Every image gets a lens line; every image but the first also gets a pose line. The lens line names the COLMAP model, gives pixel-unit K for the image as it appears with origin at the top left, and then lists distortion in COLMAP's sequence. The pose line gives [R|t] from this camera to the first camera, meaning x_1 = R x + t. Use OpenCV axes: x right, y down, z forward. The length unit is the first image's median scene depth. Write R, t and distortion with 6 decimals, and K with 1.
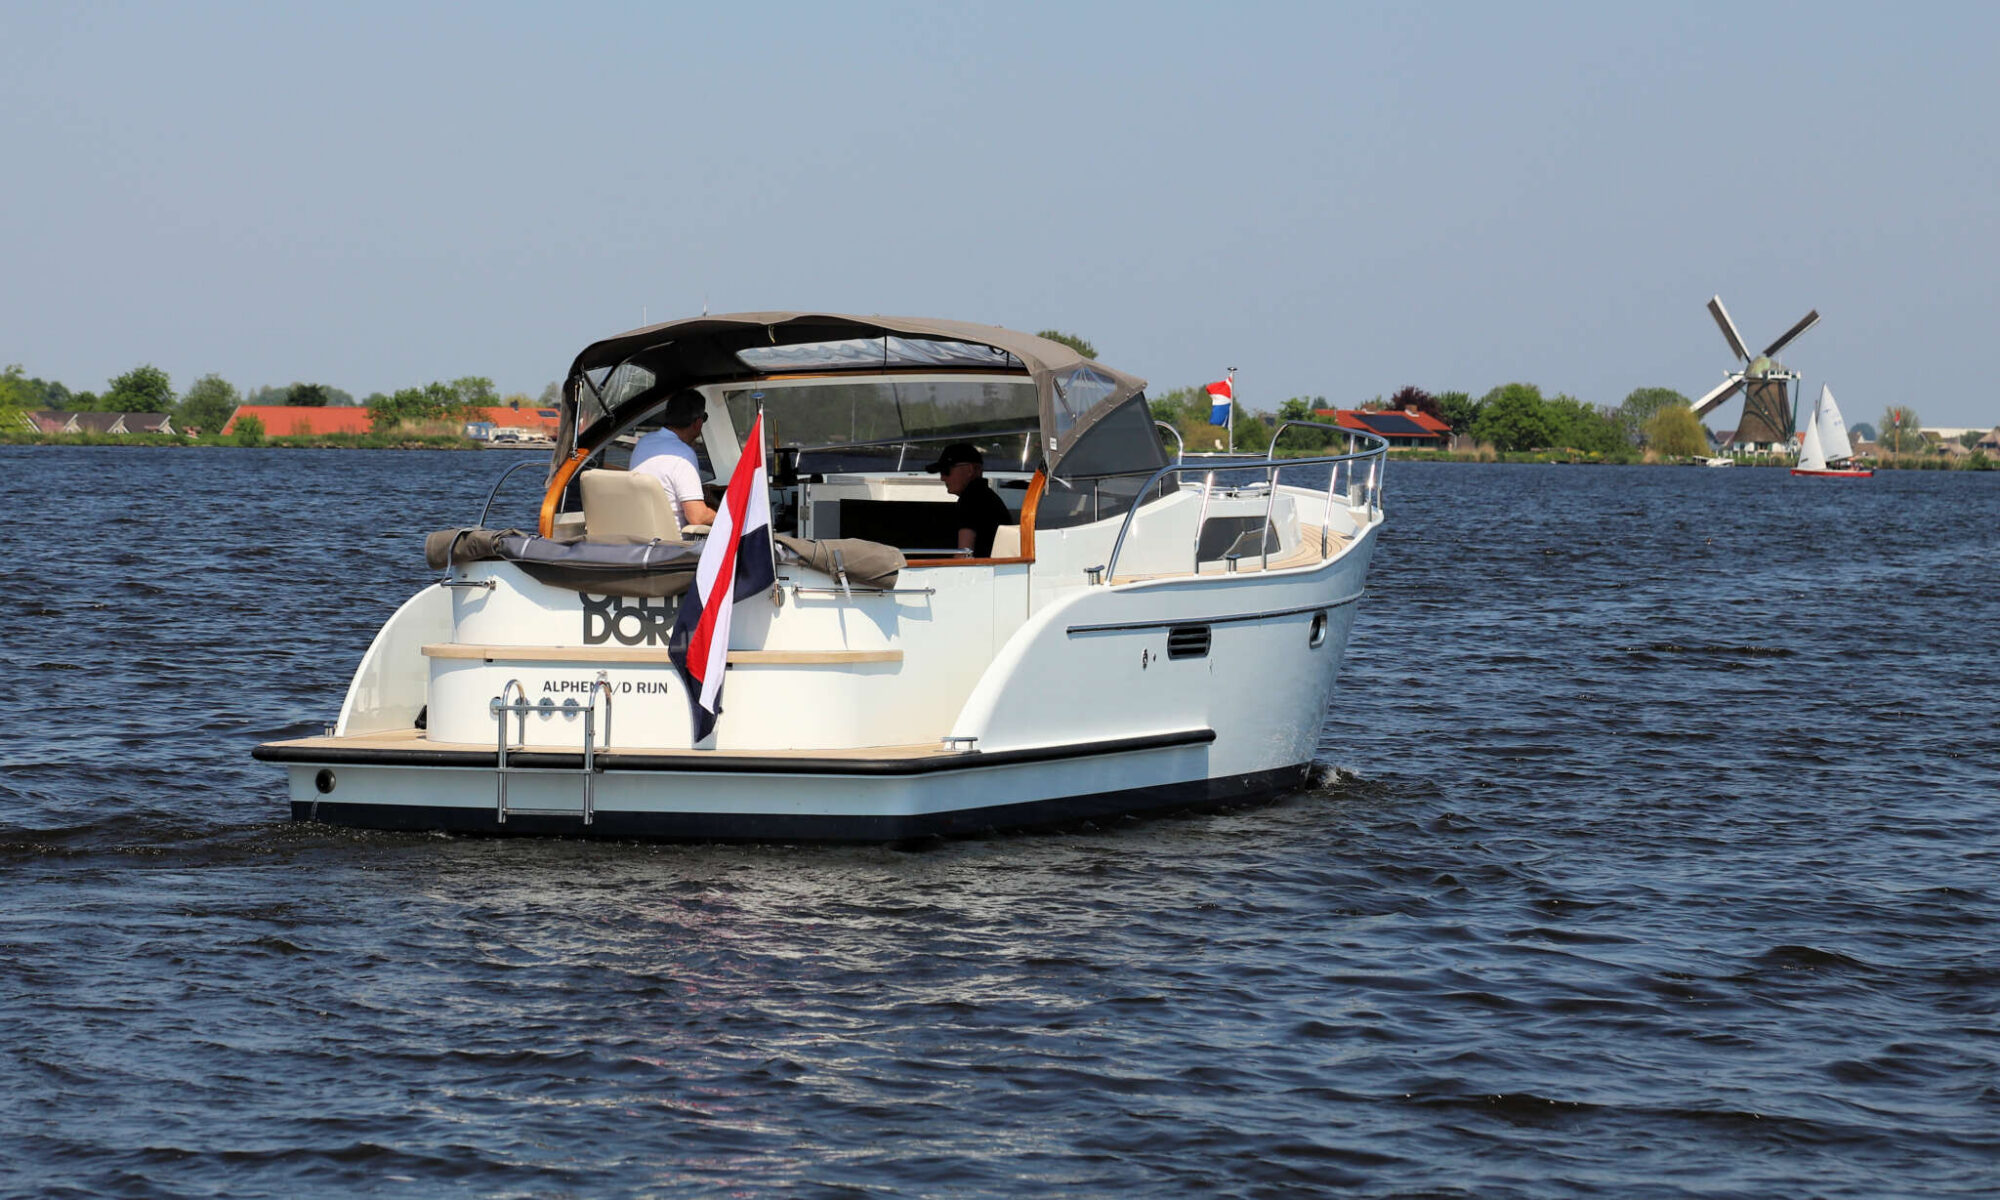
lens RADIAL K [[7165.0, 0, 1000.0], [0, 7165.0, 600.0], [0, 0, 1]] dist [0.207904, 1.631145]
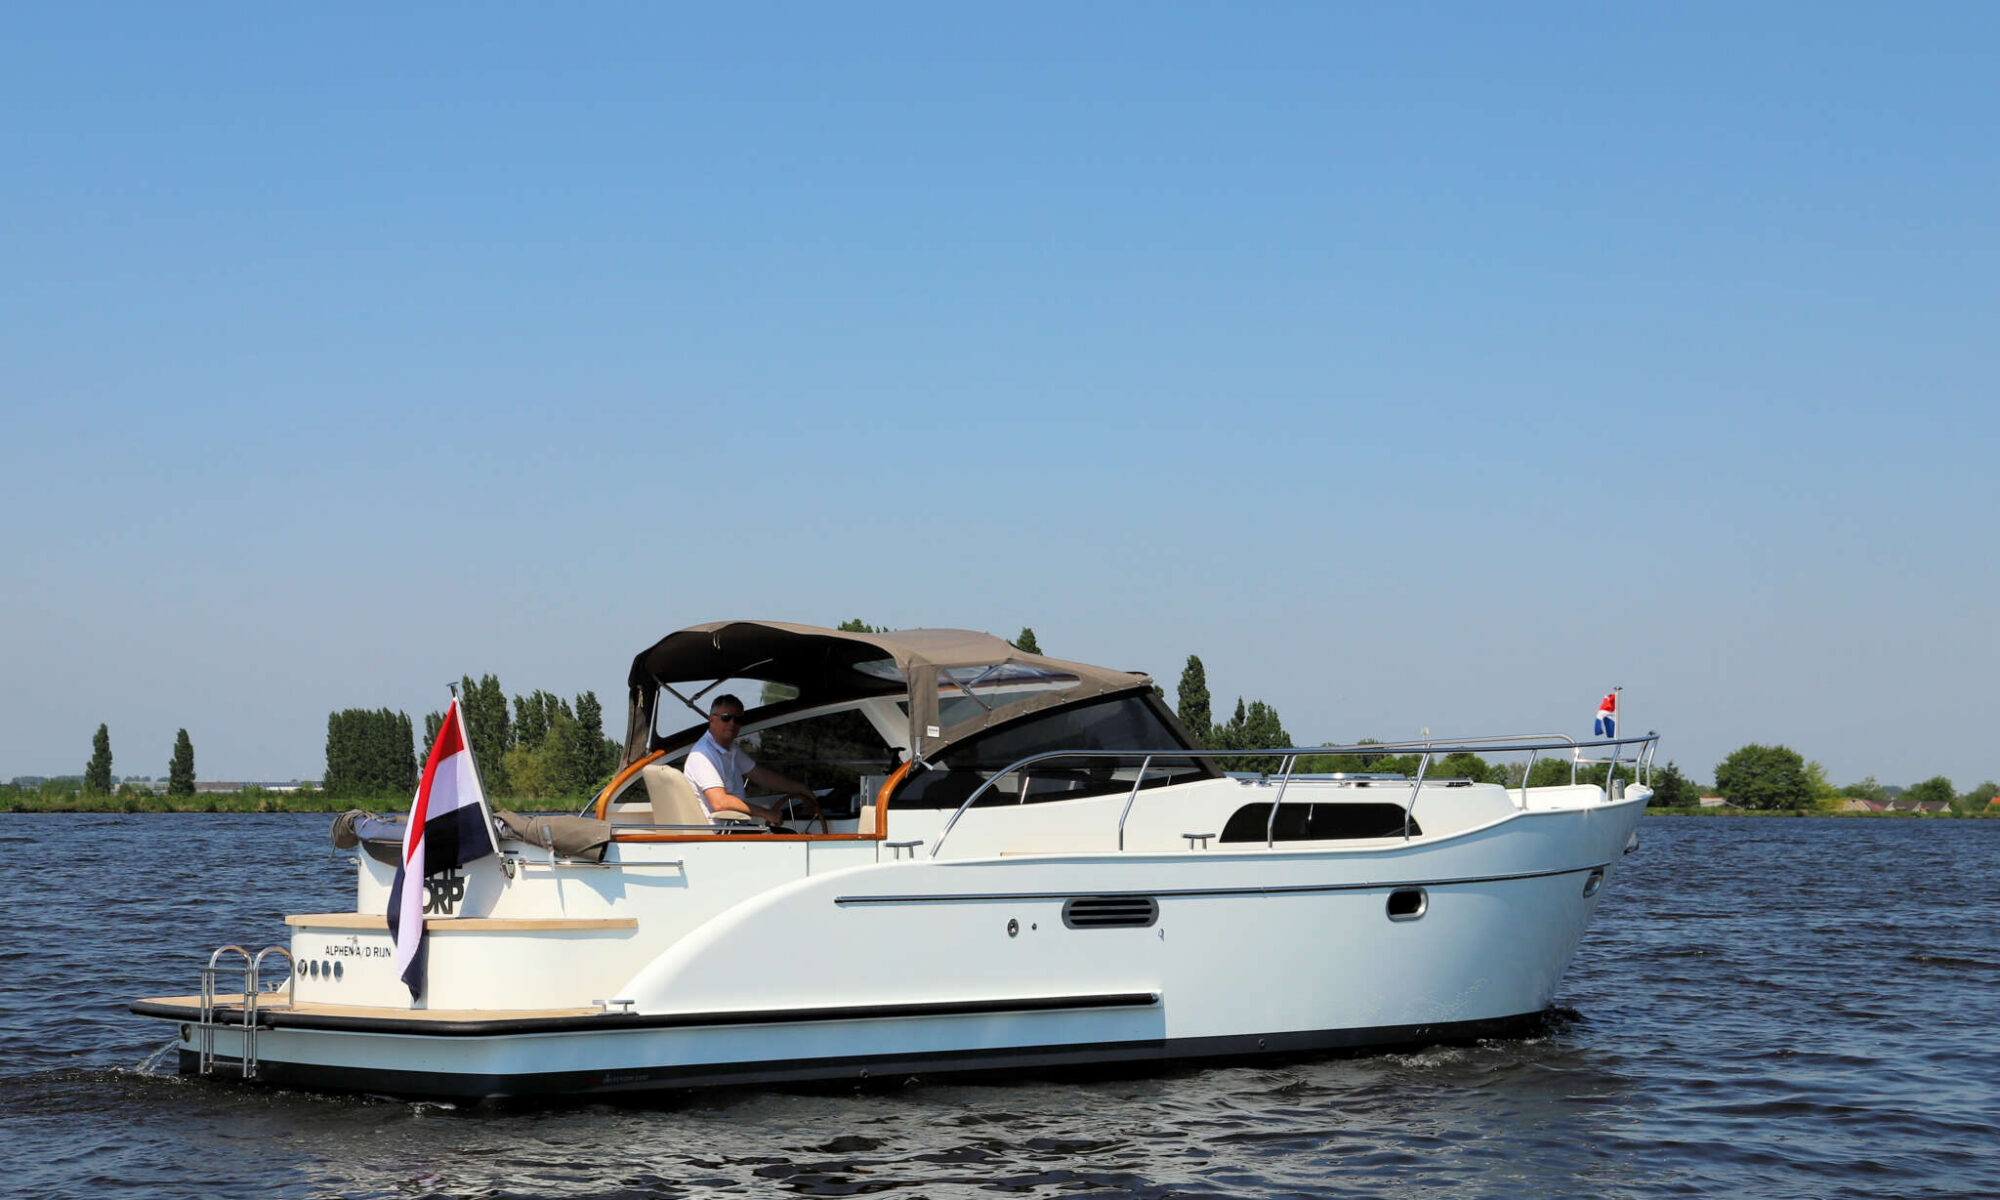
lens RADIAL K [[3428.5, 0, 1000.0], [0, 3428.5, 600.0], [0, 0, 1]] dist [-0.001628, -0.051851]
pose [[0.874469, -0.047381, -0.482762, 0.285210], [0.002518, 0.995648, -0.093156, 0.007518], [0.485075, 0.080246, 0.870783, 0.568562]]
